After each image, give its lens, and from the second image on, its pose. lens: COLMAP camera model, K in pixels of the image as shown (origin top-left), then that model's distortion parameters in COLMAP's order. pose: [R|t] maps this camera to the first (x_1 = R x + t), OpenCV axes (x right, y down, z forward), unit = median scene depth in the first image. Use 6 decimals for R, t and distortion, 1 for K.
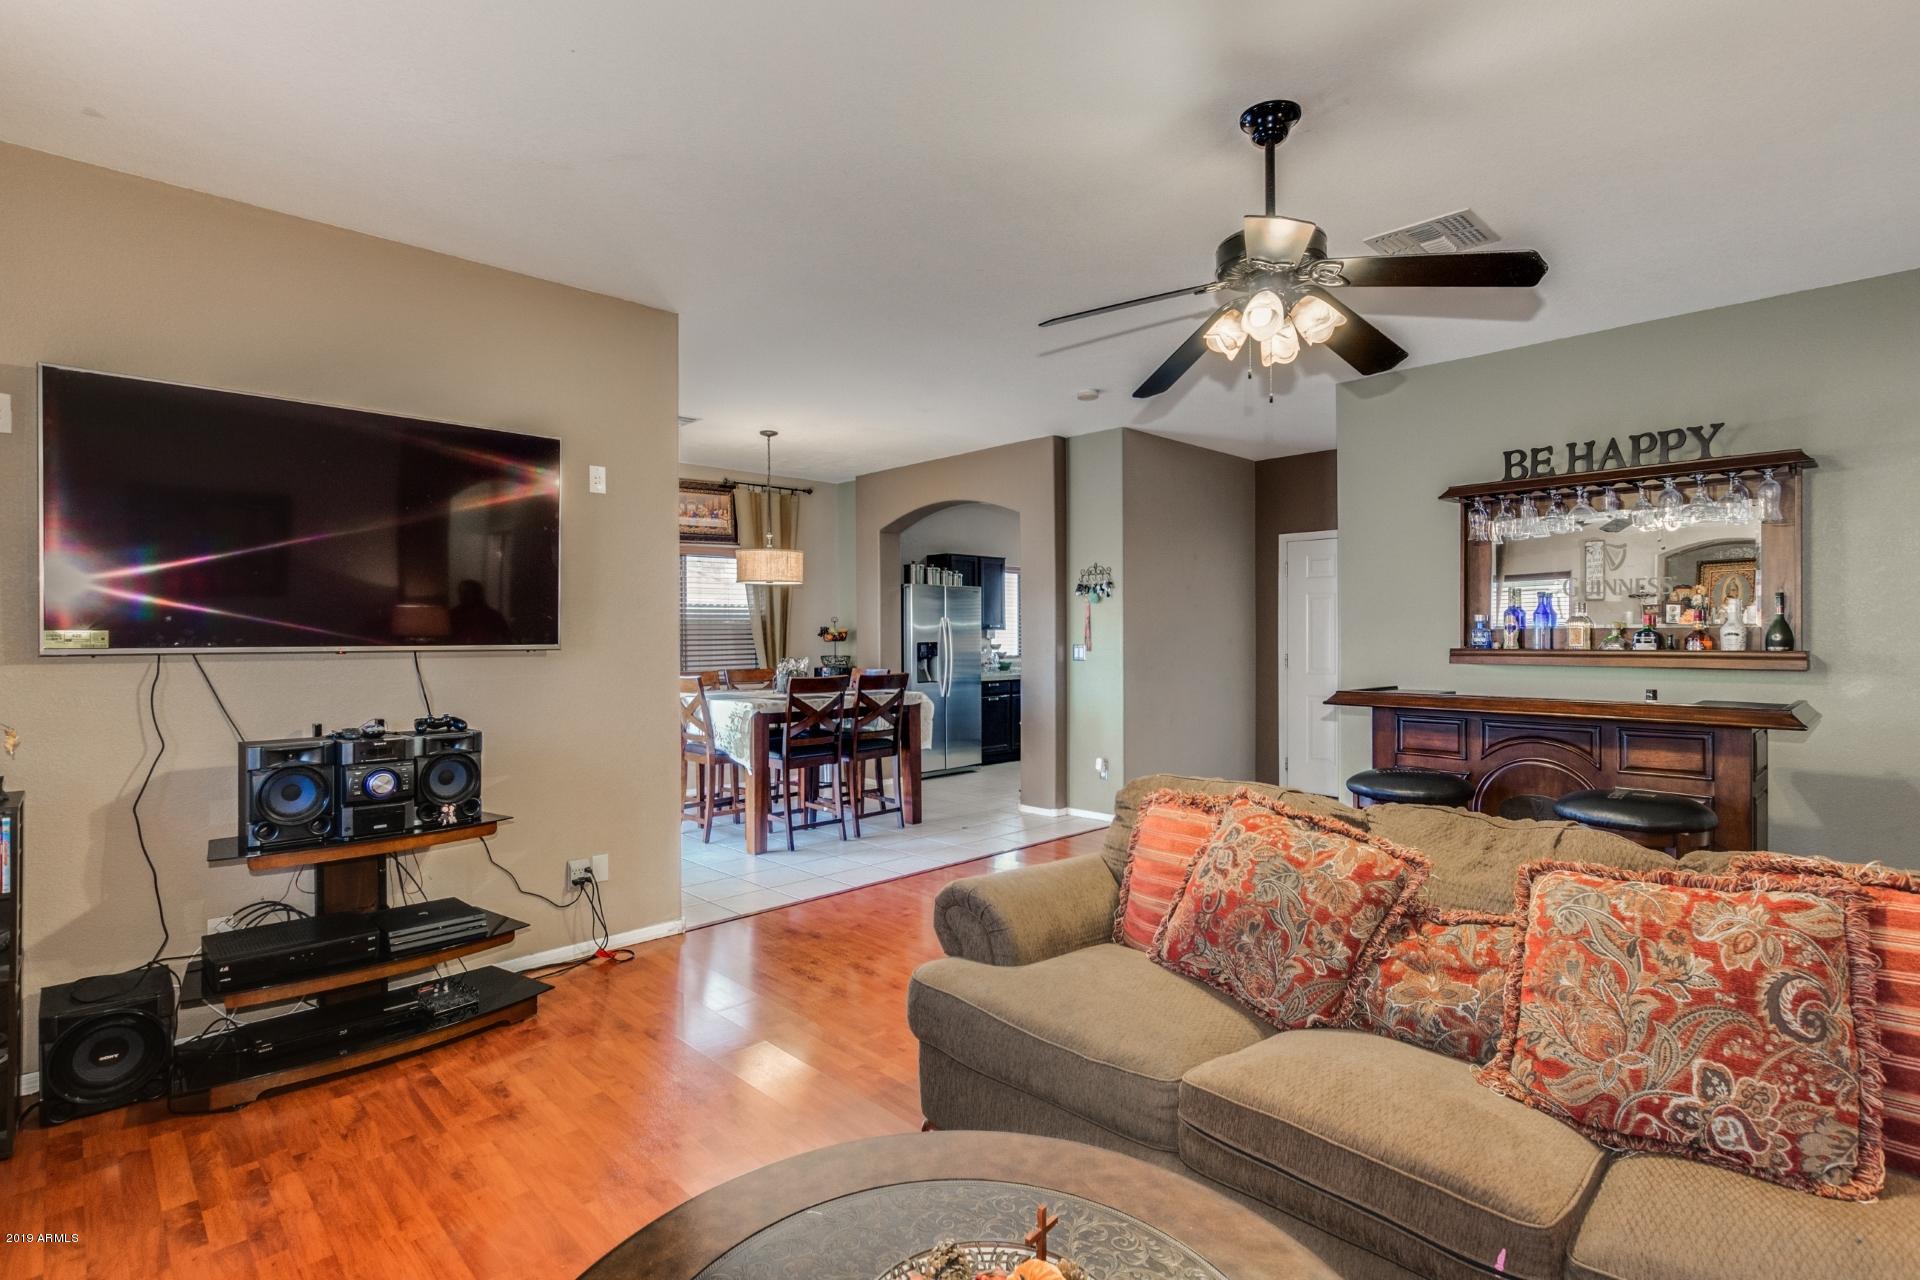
lens RADIAL K [[895.4, 0, 967.2], [0, 895.4, 634.9], [0, 0, 1]] dist [0.006063, 0.000445]
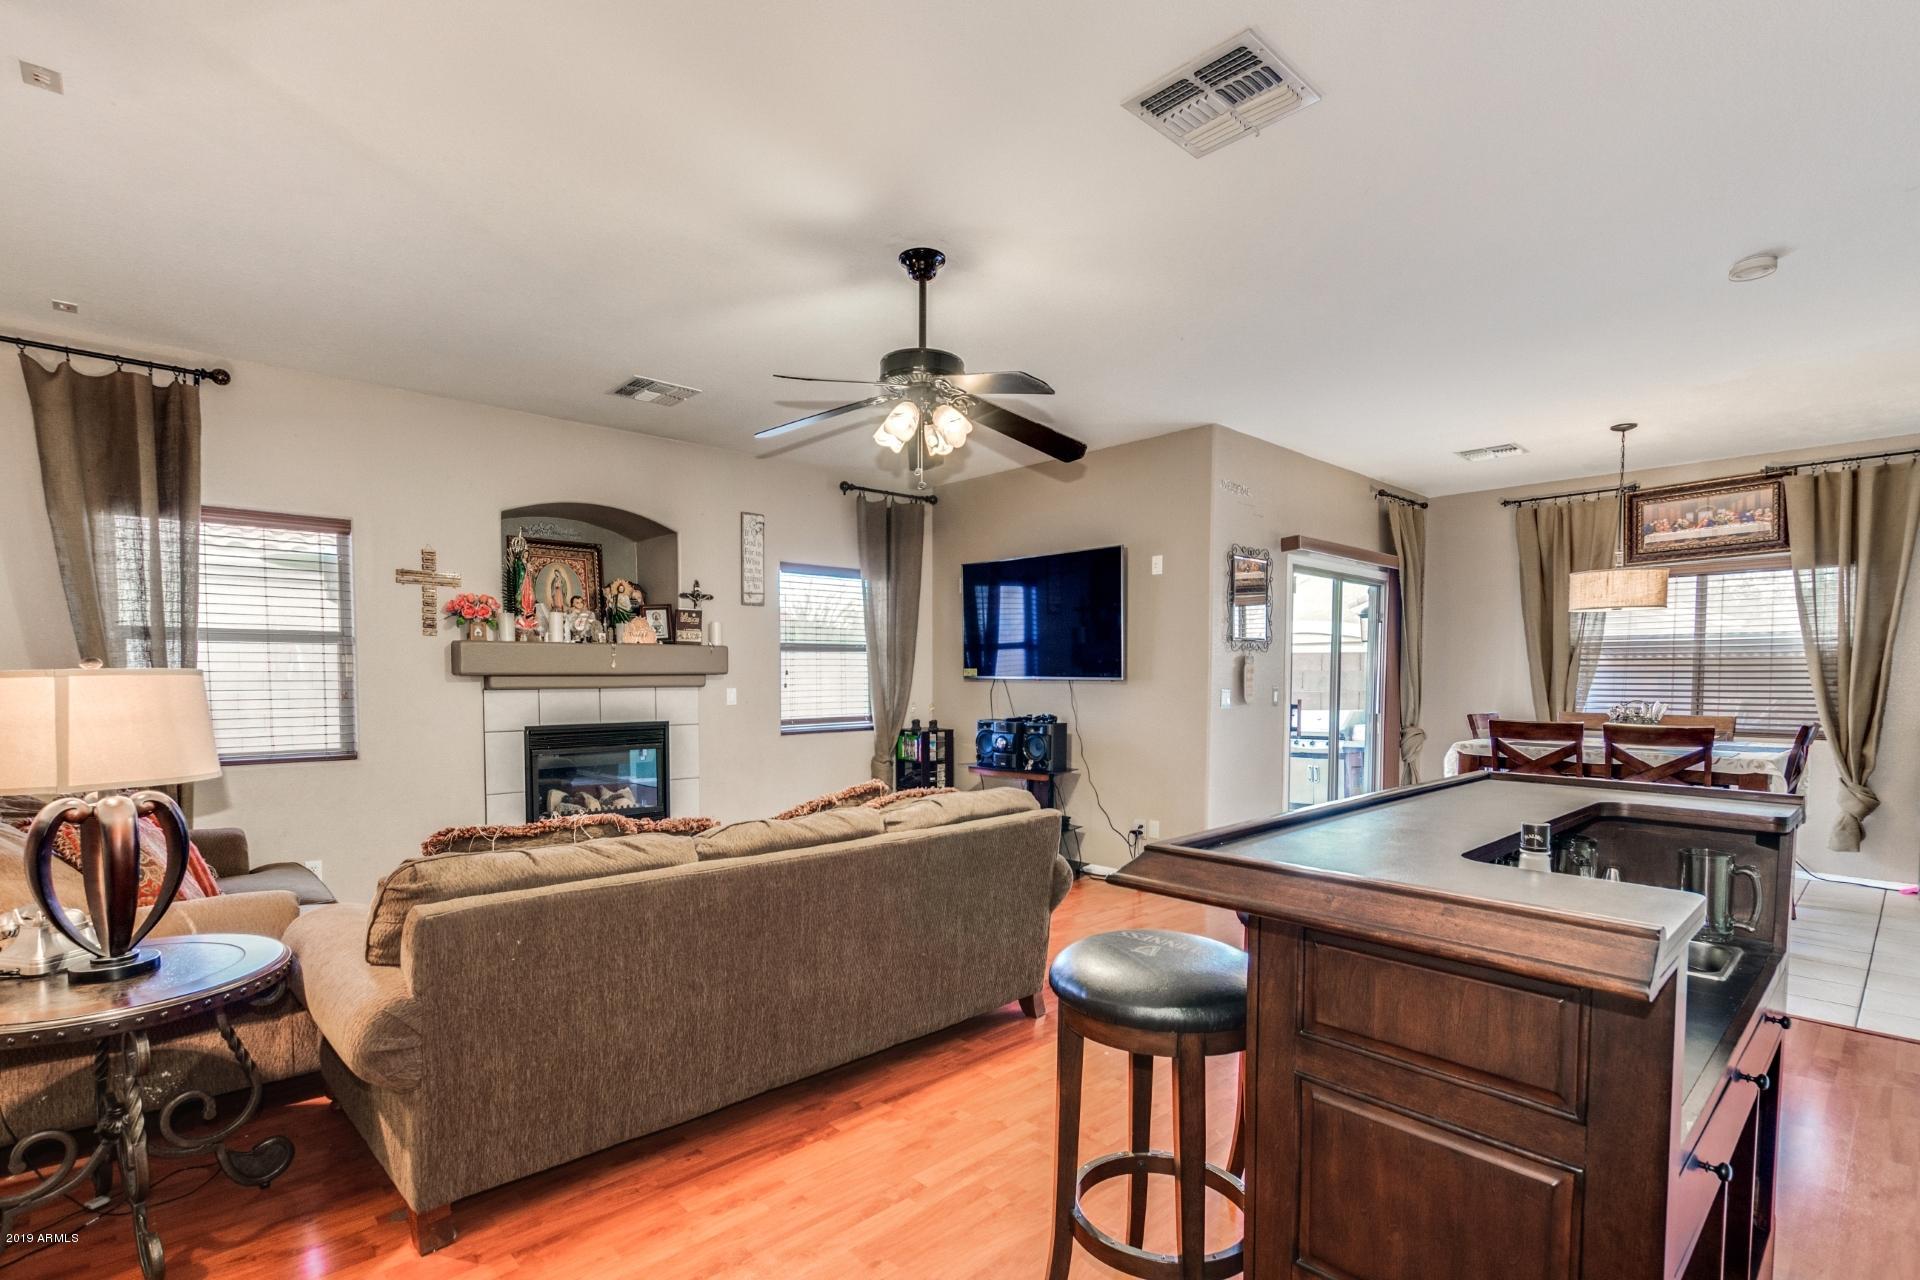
lens RADIAL K [[895.4, 0, 983.2], [0, 895.4, 667.2], [0, 0, 1]] dist [0.006063, 0.000445]
pose [[-0.022671, -0.001022, -0.999742, 0.619511], [-0.001651, 0.999998, -0.000985, -0.002615], [0.999742, 0.001629, -0.022673, 0.432125]]
